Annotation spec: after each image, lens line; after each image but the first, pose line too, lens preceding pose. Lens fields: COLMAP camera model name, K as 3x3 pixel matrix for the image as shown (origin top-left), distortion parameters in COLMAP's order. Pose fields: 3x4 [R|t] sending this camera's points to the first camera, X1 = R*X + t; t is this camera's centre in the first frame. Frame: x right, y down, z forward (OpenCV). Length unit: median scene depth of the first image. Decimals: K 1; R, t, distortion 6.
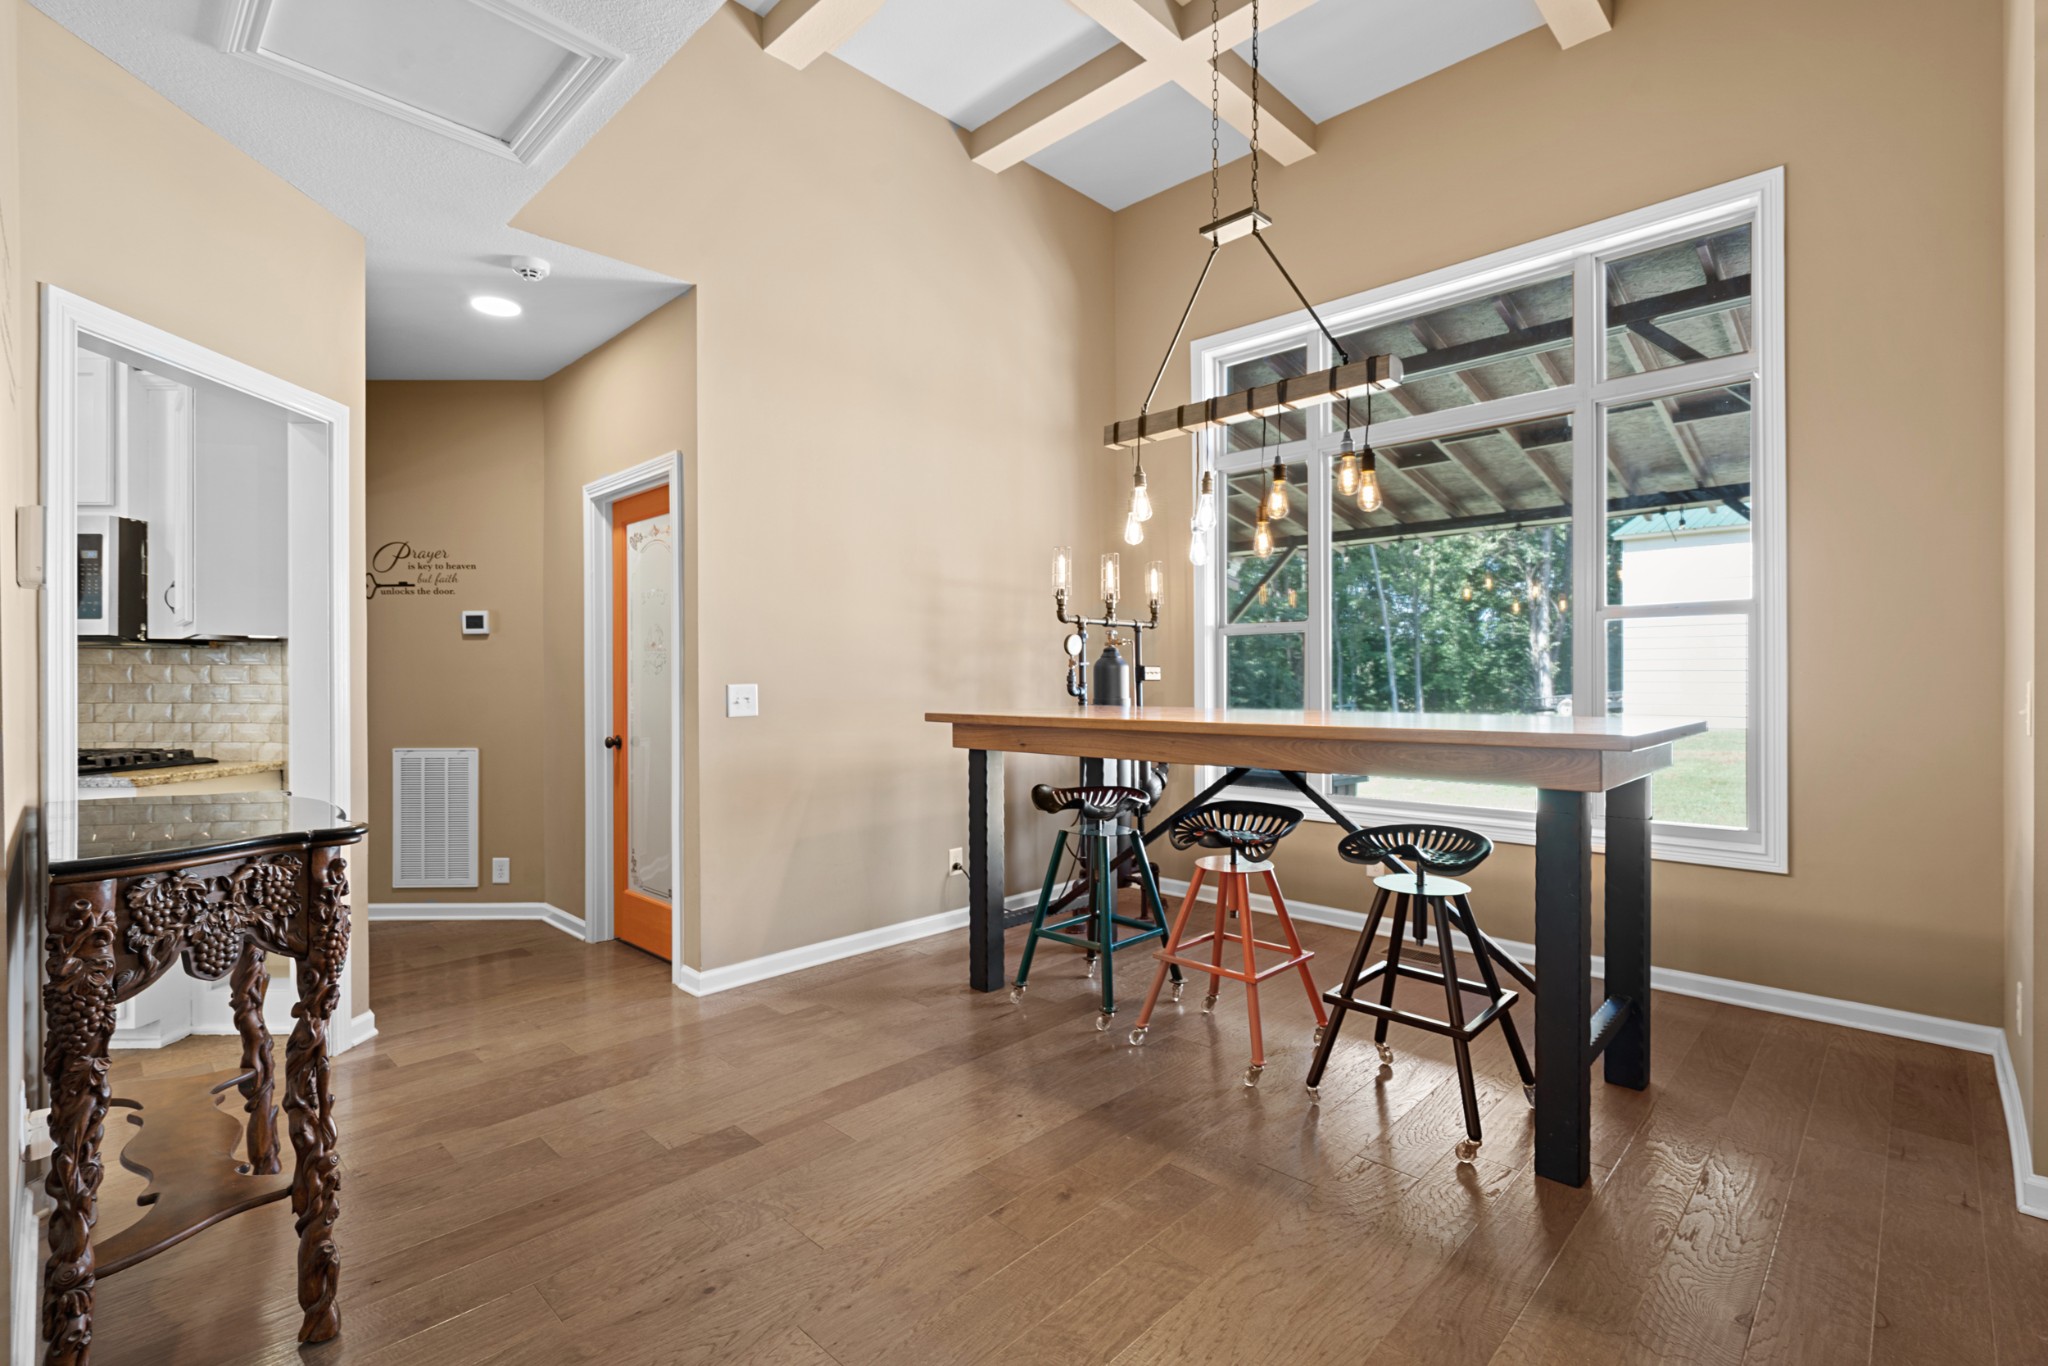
lens RADIAL K [[936.3, 0, 1039.6], [0, 936.3, 685.0], [0, 0, 1]] dist [-0.012502, 0.006013]
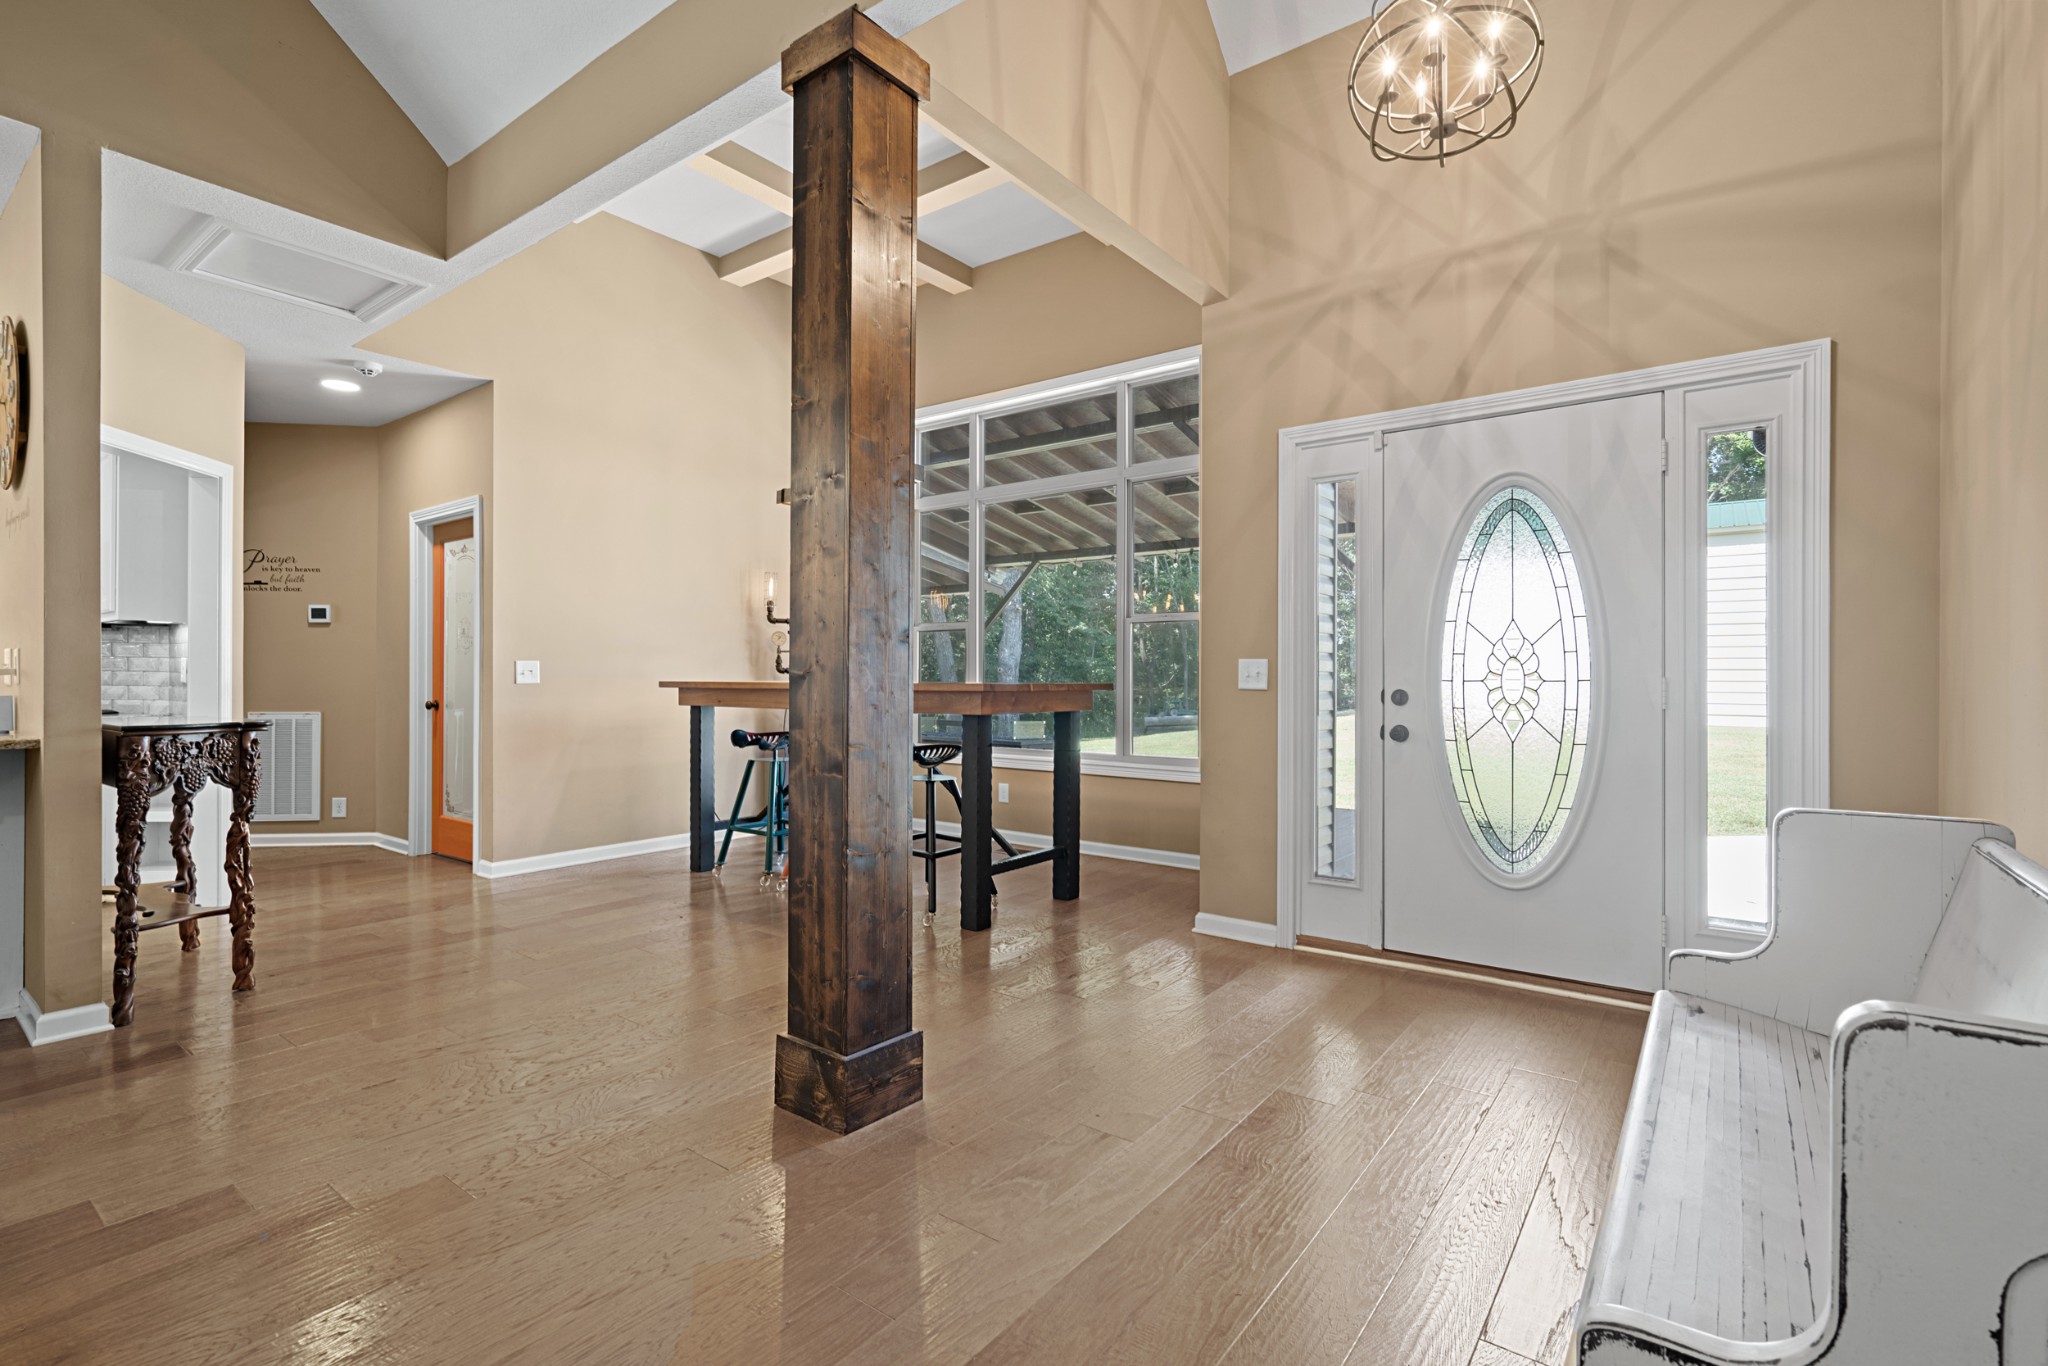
lens RADIAL K [[924.7, 0, 1028.7], [0, 924.7, 679.4], [0, 0, 1]] dist [-0.013536, 0.006257]
pose [[0.992052, 0.006110, 0.125680, 0.265189], [-0.005684, 0.999977, -0.003746, 0.029150], [-0.125700, 0.003001, 0.992064, -0.488075]]
